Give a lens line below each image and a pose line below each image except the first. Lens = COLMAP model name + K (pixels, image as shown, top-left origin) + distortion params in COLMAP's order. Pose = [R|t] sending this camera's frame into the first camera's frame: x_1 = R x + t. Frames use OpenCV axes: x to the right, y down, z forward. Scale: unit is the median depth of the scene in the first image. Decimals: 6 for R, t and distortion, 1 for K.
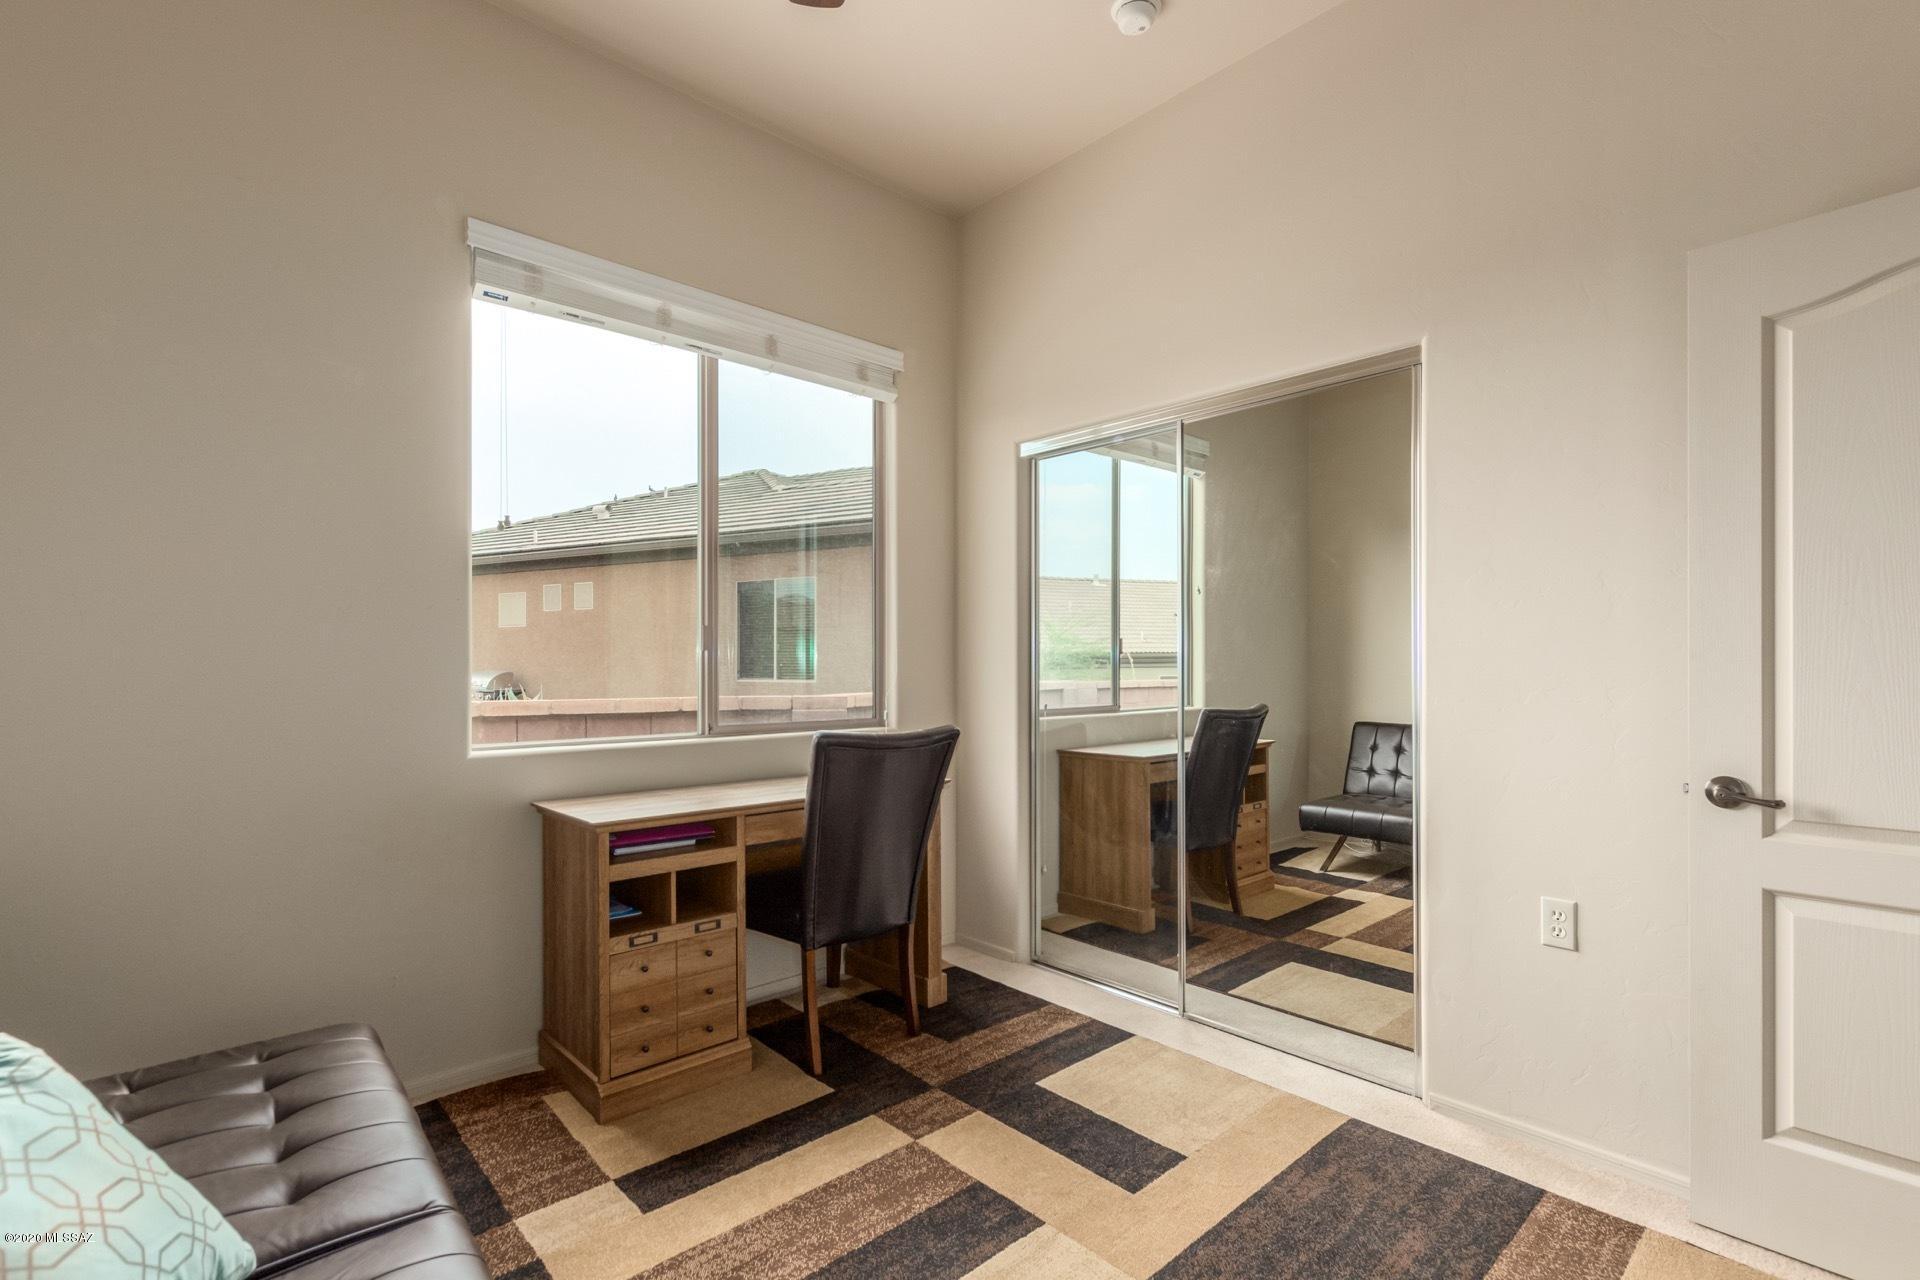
lens RADIAL K [[871.5, 0, 1004.4], [0, 871.5, 666.2], [0, 0, 1]] dist [0.016615, -0.000041]
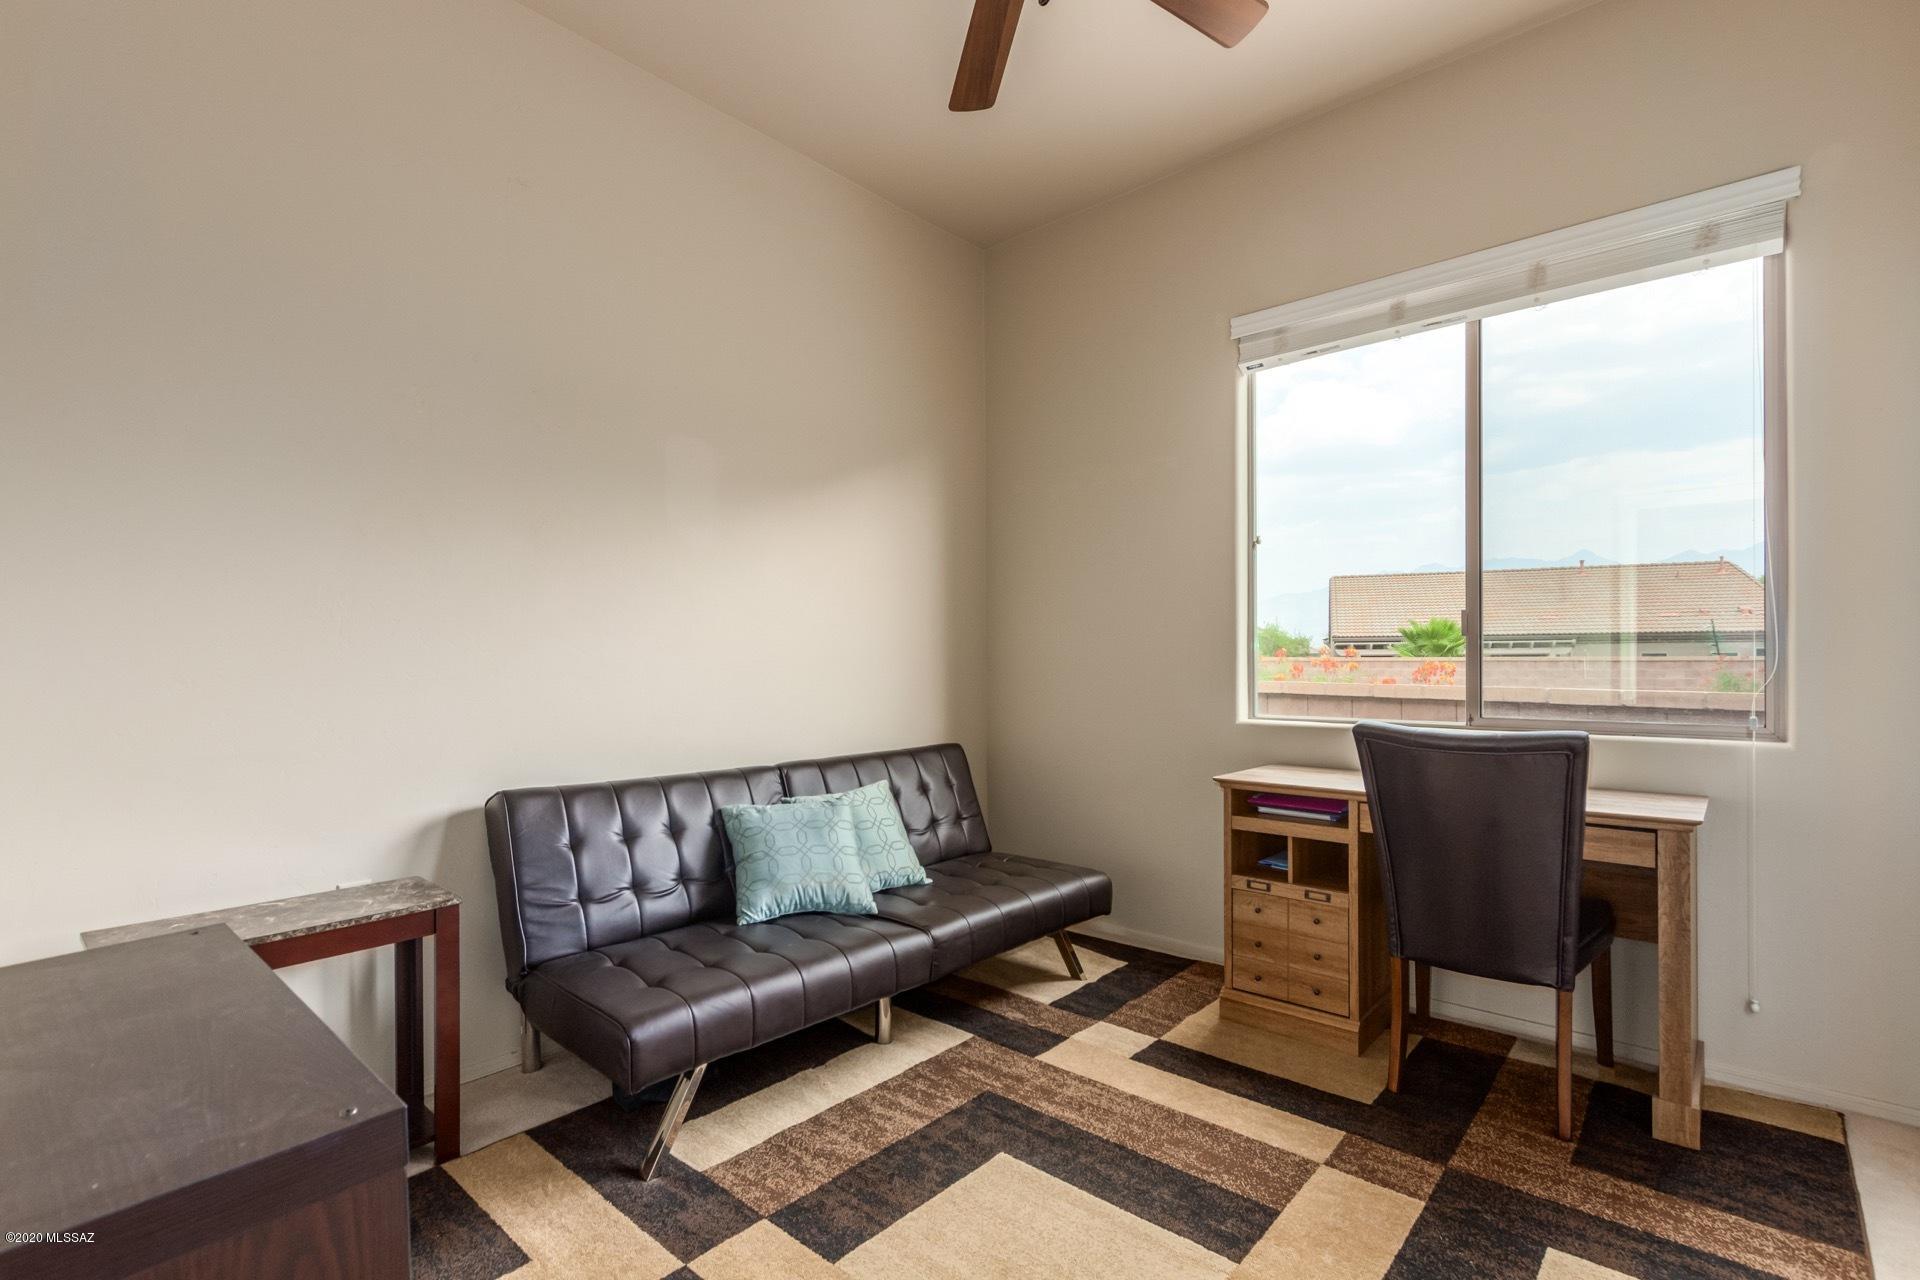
lens RADIAL K [[878.0, 0, 967.4], [0, 878.0, 660.0], [0, 0, 1]] dist [-0.005828, 0.000234]
pose [[0.094180, 0.001555, -0.995554, 0.696995], [0.001421, 0.999998, 0.001697, 0.006681], [0.995554, -0.001574, 0.094178, 0.482305]]
